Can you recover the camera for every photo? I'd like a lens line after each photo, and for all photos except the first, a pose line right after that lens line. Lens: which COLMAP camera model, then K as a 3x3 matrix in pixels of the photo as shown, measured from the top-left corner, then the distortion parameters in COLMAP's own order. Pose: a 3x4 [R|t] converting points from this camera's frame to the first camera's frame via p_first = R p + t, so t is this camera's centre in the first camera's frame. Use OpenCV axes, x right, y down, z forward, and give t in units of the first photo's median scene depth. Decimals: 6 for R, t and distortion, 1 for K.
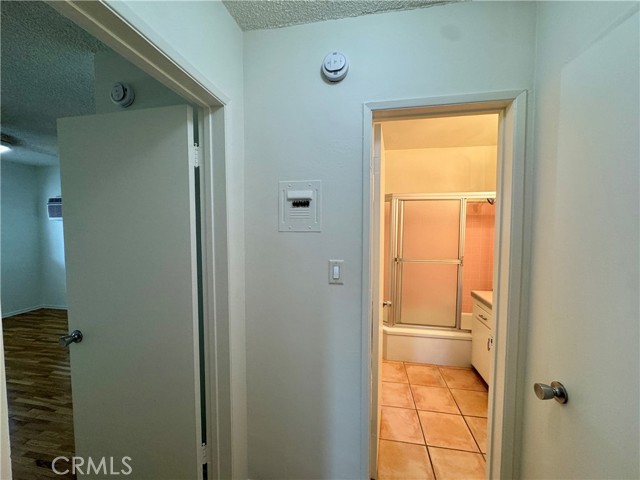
lens RADIAL K [[256.7, 0, 320.0], [0, 256.7, 240.0], [0, 0, 1]] dist [-0.000906, -0.000227]
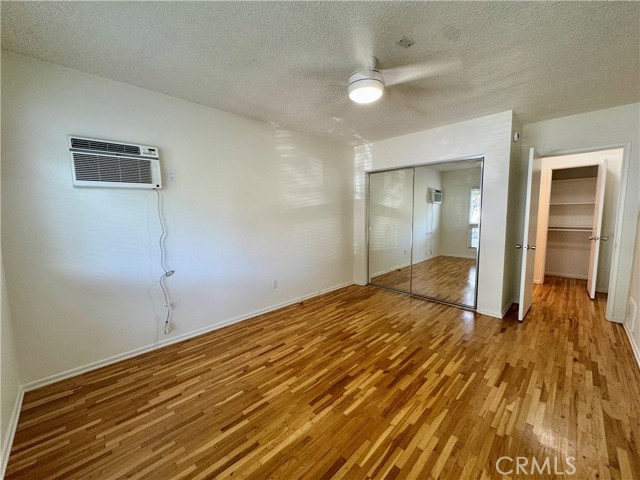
lens RADIAL K [[256.7, 0, 320.0], [0, 256.7, 240.0], [0, 0, 1]] dist [-0.000906, -0.000227]
pose [[0.570751, -0.099289, 0.815098, -1.711718], [0.061783, 0.995041, 0.077946, 0.018836], [-0.818795, 0.005872, 0.574055, 0.546892]]
